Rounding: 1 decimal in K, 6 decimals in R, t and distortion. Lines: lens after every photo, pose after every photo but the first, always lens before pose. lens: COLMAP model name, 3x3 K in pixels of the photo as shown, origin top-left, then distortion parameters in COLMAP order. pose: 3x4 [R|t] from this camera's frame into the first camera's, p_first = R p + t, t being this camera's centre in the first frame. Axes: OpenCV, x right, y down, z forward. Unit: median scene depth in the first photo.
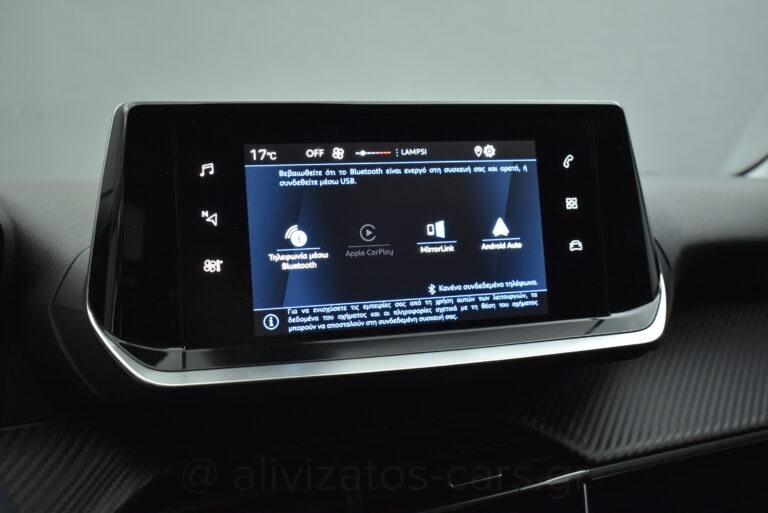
lens RADIAL K [[871.4, 0, 381.7], [0, 871.4, 254.9], [0, 0, 1]] dist [-0.057957, 0.000000]
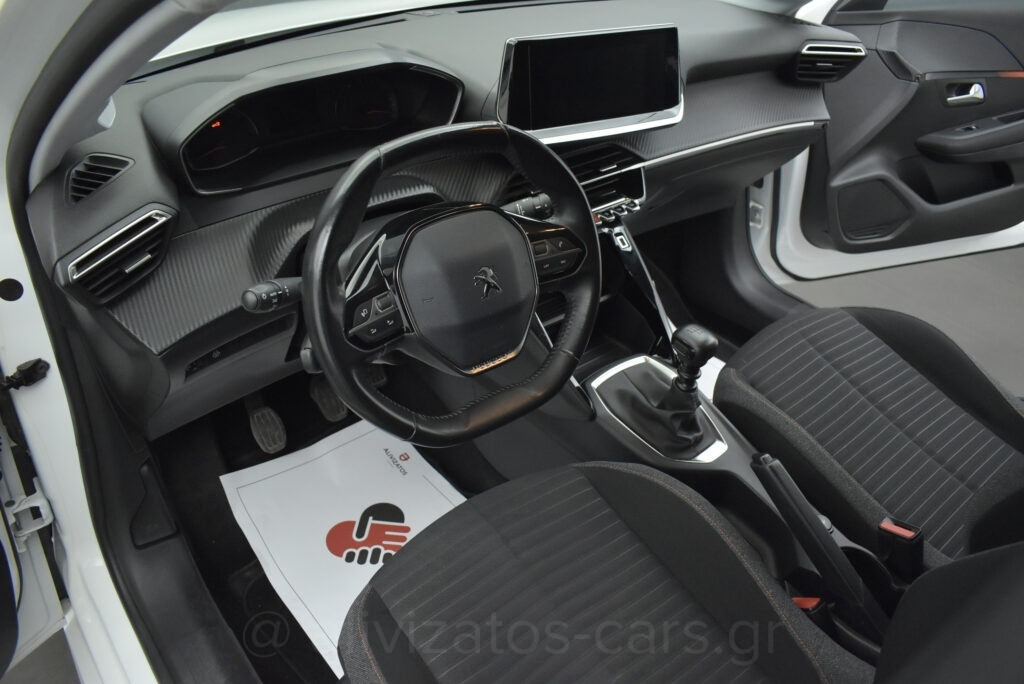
lens RADIAL K [[788.4, 0, 510.9], [0, 788.4, 344.7], [0, 0, 1]] dist [-0.086601, 0.004639]
pose [[0.978755, -0.067577, 0.193576, -0.738950], [-0.037562, 0.869047, 0.493302, -0.483337], [-0.201563, -0.490093, 0.848046, -1.358110]]
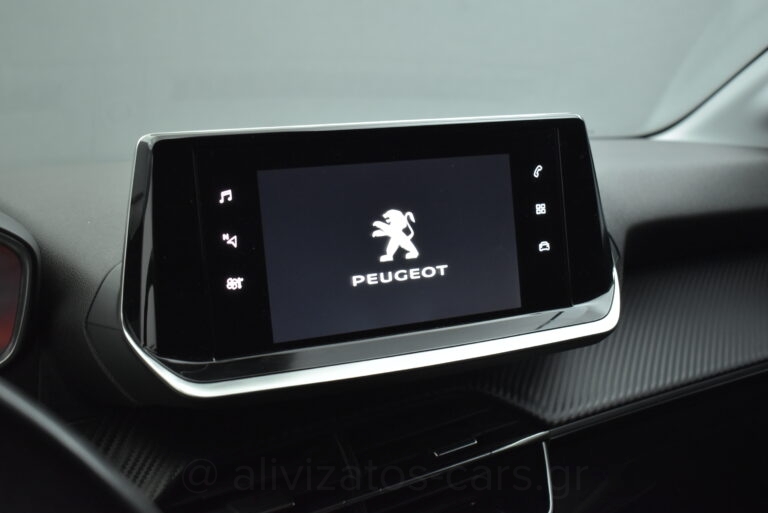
lens RADIAL K [[871.4, 0, 383.8], [0, 871.4, 258.3], [0, 0, 1]] dist [-0.057957, 0.000000]
pose [[0.993829, -0.025557, 0.107940, -0.109012], [0.014095, 0.994304, 0.105650, -0.118522], [-0.110025, -0.103476, 0.988528, -0.104398]]
